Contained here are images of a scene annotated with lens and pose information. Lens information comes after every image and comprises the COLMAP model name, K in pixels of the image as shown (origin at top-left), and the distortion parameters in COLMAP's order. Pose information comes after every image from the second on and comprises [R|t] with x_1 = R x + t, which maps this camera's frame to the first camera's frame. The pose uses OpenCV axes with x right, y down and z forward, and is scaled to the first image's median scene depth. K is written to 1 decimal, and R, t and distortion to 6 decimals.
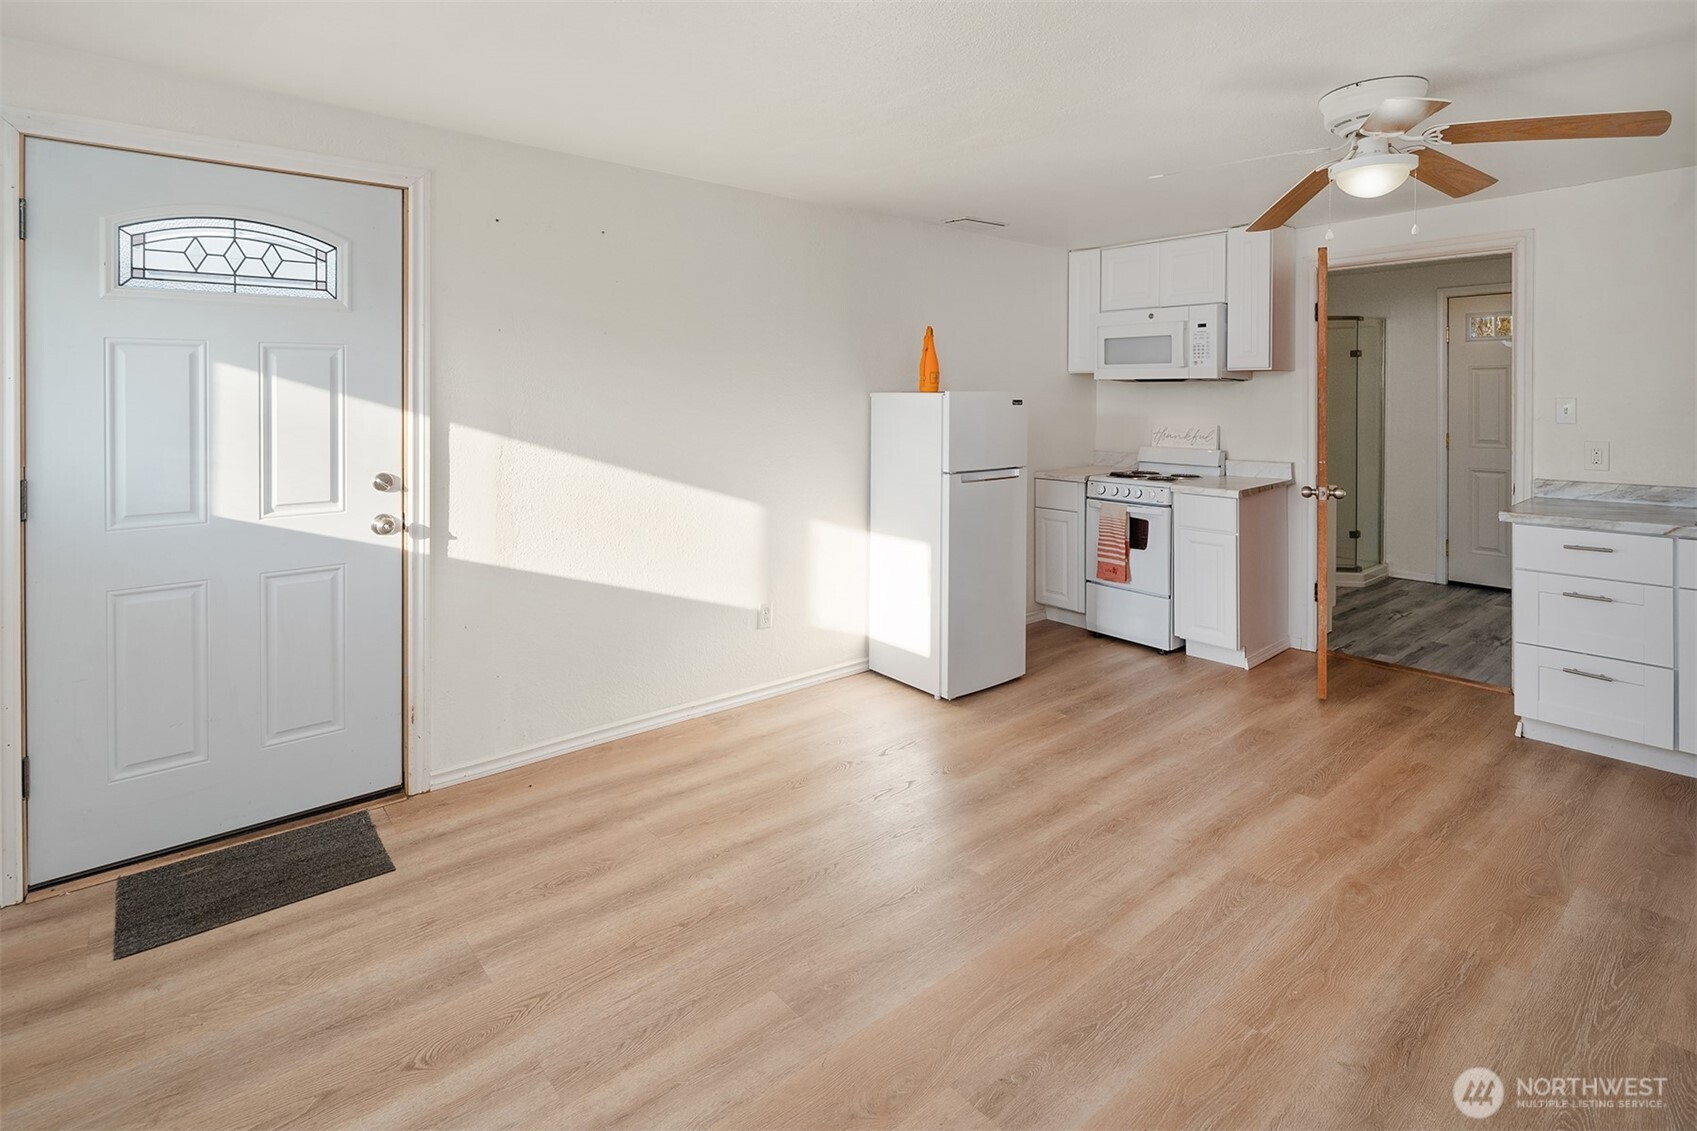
lens RADIAL K [[835.6, 0, 845.8], [0, 835.6, 501.2], [0, 0, 1]] dist [0.002699, -0.001668]
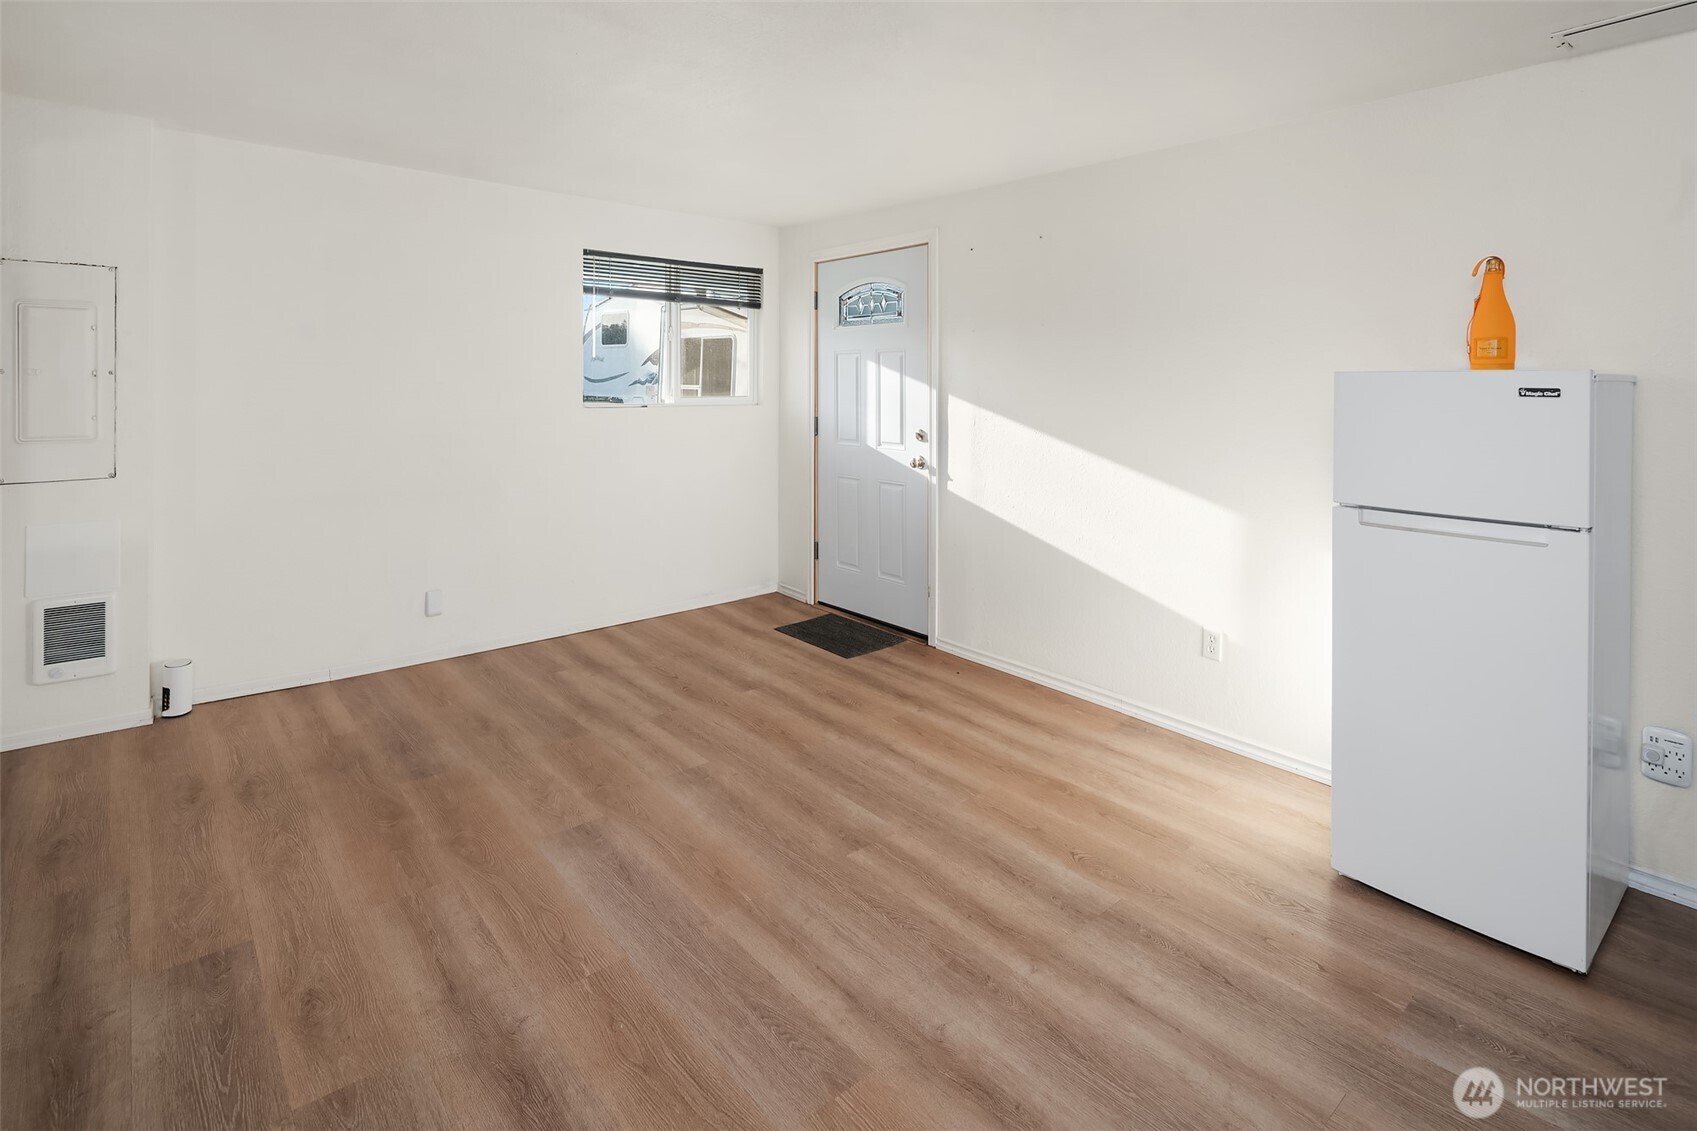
lens RADIAL K [[835.6, 0, 845.8], [0, 835.6, 501.2], [0, 0, 1]] dist [0.002699, -0.001668]
pose [[-0.003823, 0.139585, -0.990203, 1.077191], [-0.133801, 0.981235, 0.138838, -0.106144], [0.991001, 0.133021, 0.014925, 0.912615]]
